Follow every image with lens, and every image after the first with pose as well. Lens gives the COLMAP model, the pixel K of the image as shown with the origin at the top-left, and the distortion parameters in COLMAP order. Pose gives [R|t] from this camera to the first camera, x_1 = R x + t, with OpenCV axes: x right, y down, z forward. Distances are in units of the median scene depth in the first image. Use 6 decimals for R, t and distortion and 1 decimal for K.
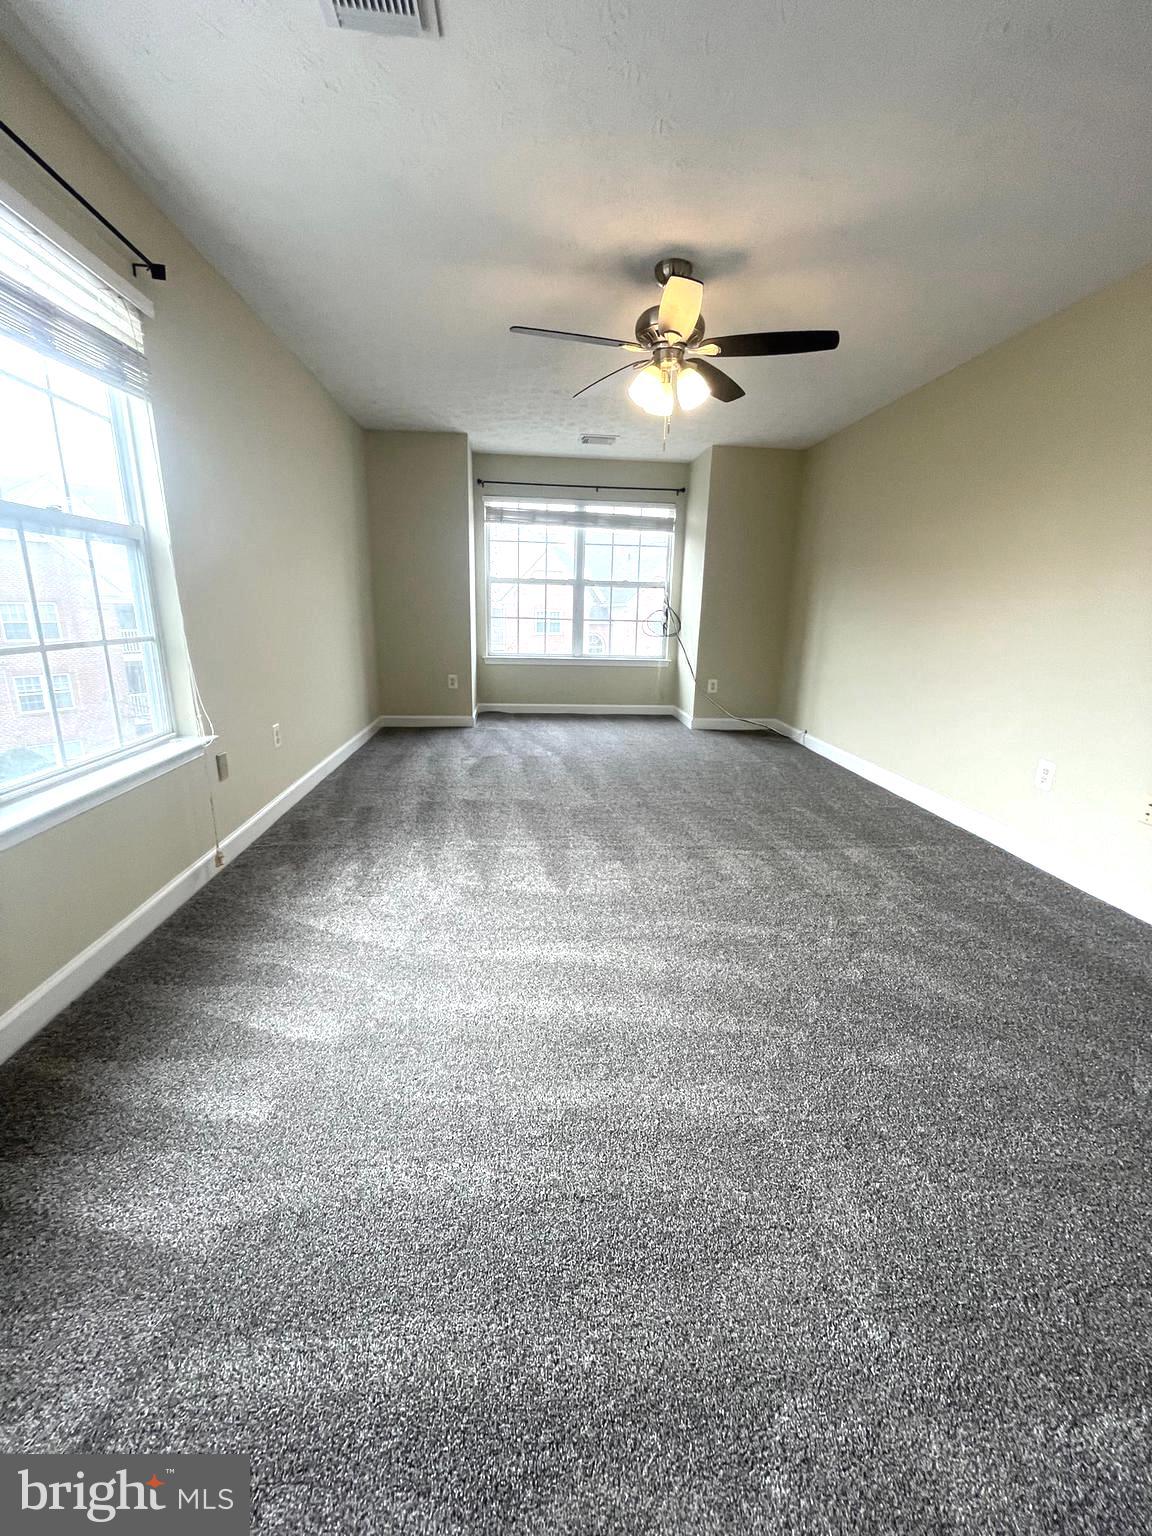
lens RADIAL K [[621.1, 0, 578.6], [0, 621.1, 767.2], [0, 0, 1]] dist [-0.002377, -0.000057]
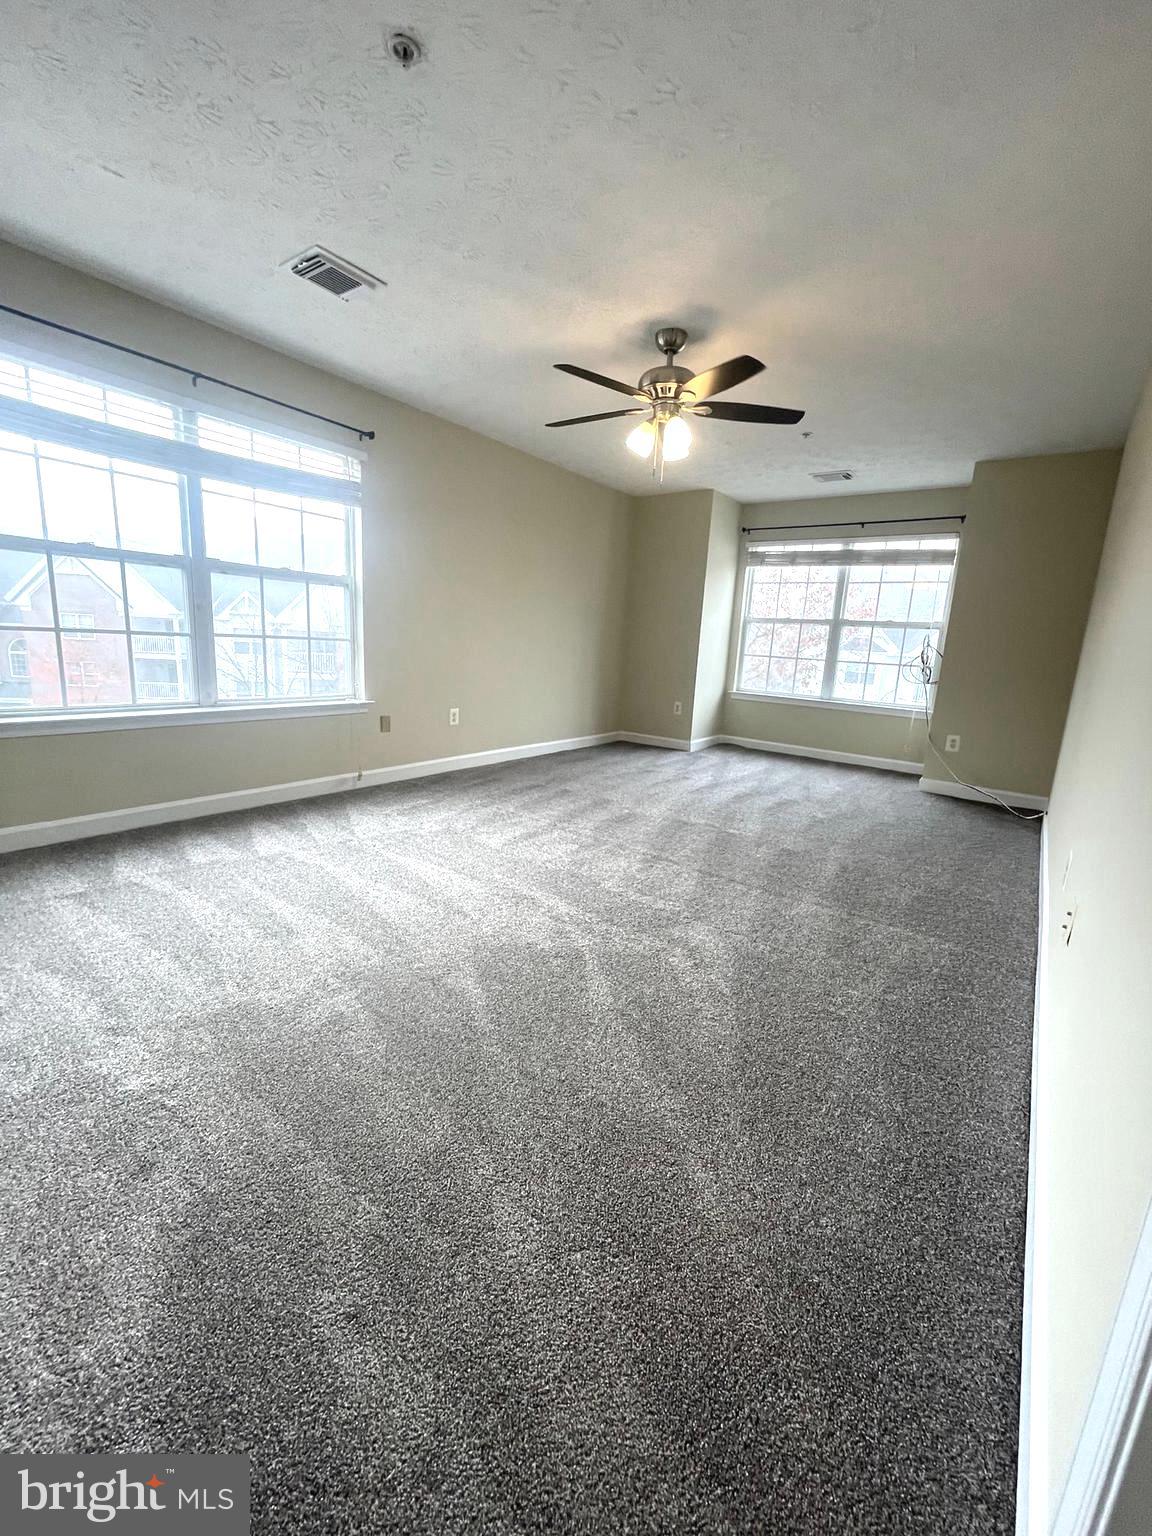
lens RADIAL K [[621.1, 0, 578.6], [0, 621.1, 767.2], [0, 0, 1]] dist [-0.002377, -0.000057]
pose [[0.745426, 0.151946, -0.649040, 0.529704], [-0.204092, 0.978938, -0.005223, 0.009934], [0.634576, 0.136357, 0.760737, 0.075653]]
